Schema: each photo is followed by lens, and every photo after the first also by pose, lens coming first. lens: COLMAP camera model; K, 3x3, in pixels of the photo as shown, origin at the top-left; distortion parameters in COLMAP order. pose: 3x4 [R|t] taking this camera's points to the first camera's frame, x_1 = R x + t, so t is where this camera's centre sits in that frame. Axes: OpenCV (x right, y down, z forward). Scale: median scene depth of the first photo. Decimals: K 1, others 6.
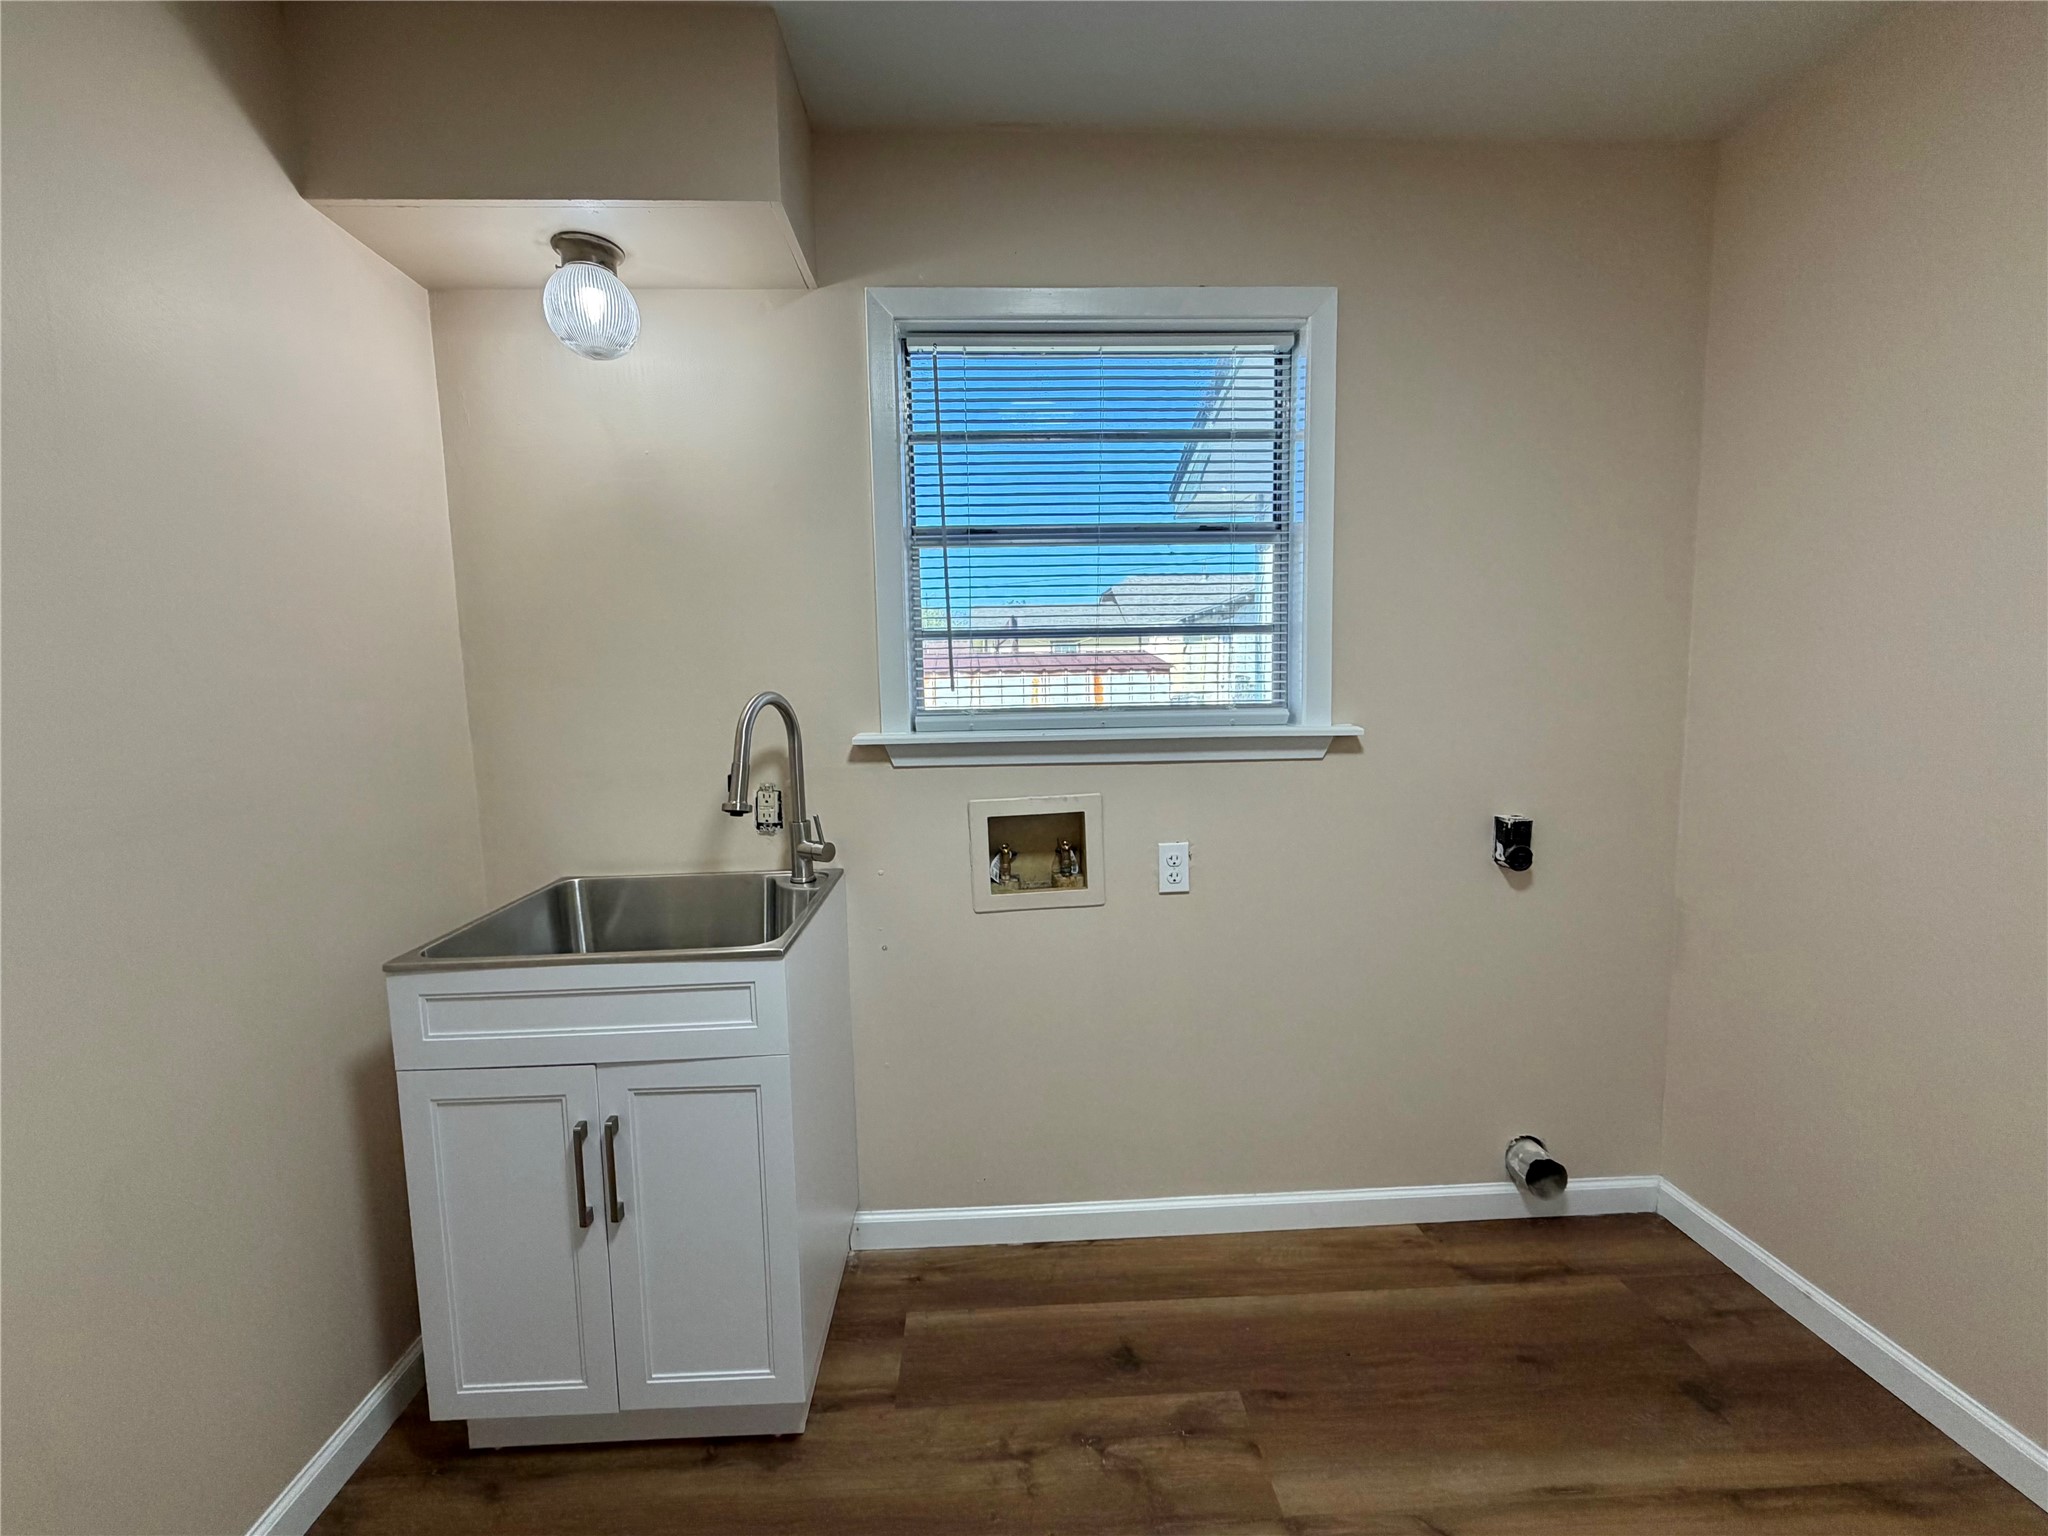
lens RADIAL K [[818.0, 0, 1022.1], [0, 818.0, 764.8], [0, 0, 1]] dist [-0.000011, -0.000235]
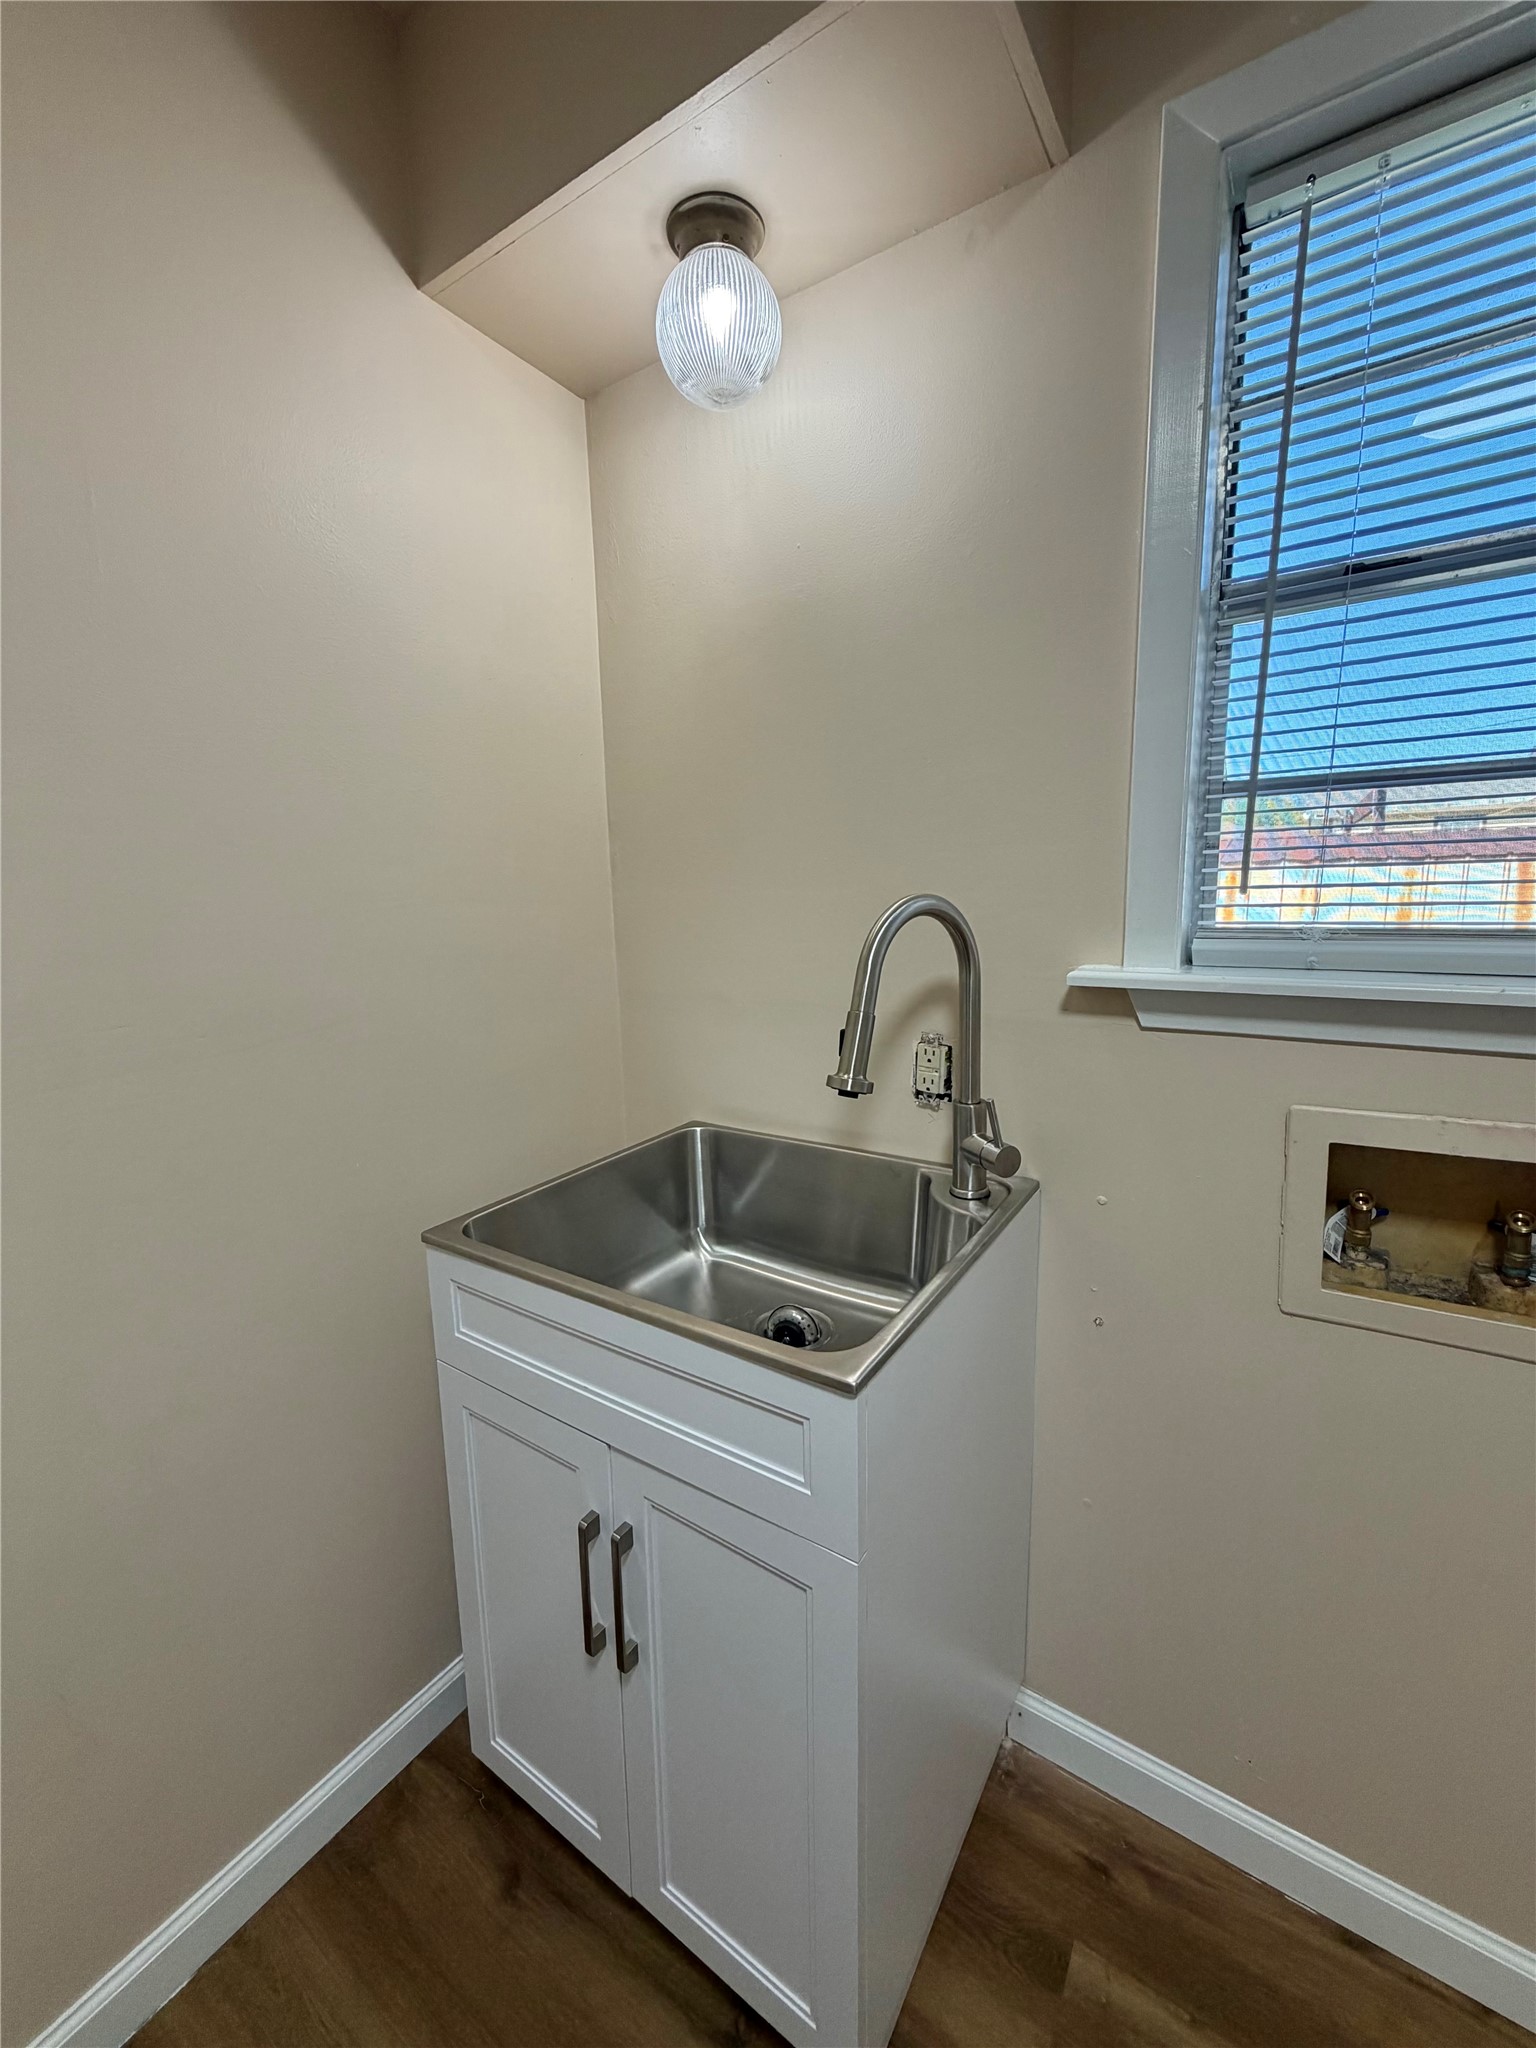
lens RADIAL K [[818.0, 0, 769.1], [0, 818.0, 1016.4], [0, 0, 1]] dist [-0.000011, -0.000235]
pose [[0.808694, 0.094966, -0.580513, -0.037428], [-0.054656, 0.994744, 0.086590, -0.040947], [0.585685, -0.038297, 0.809634, 0.395328]]
